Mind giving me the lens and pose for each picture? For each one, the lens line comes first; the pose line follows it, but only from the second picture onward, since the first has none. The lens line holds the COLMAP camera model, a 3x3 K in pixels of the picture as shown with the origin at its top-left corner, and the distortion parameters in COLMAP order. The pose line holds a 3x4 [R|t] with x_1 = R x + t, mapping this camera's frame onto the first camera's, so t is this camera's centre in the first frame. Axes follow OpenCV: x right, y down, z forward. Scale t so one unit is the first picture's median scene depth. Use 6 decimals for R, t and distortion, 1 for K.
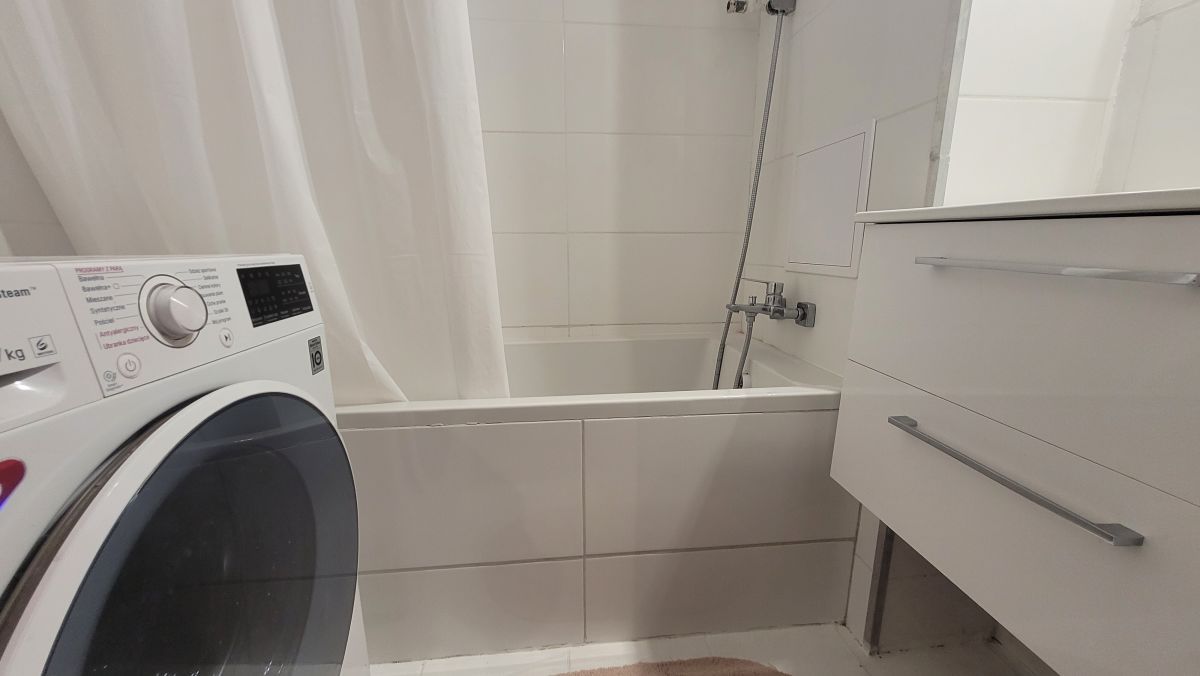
lens RADIAL K [[470.8, 0, 593.3], [0, 470.8, 346.0], [0, 0, 1]] dist [0.000724, -0.000317]
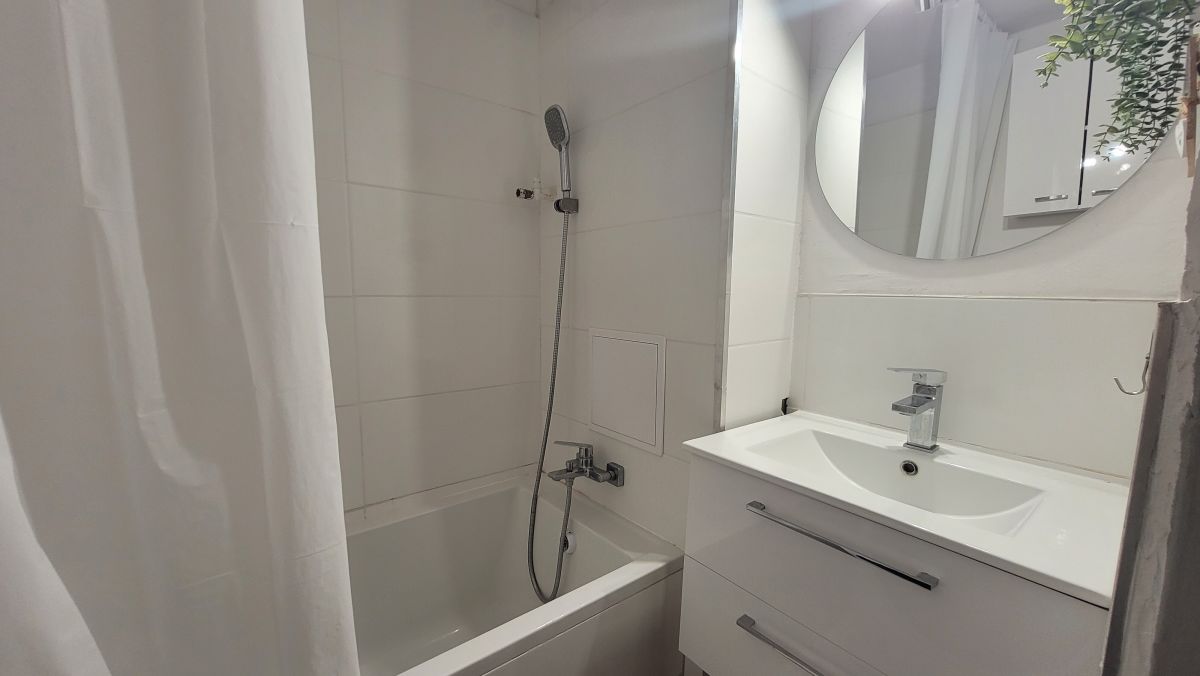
lens RADIAL K [[470.8, 0, 593.3], [0, 470.8, 346.0], [0, 0, 1]] dist [0.000724, -0.000317]
pose [[0.839137, -0.052386, 0.541391, -0.203671], [0.104814, 0.992270, -0.066444, -0.312735], [-0.533725, 0.112501, 0.838141, 0.028971]]
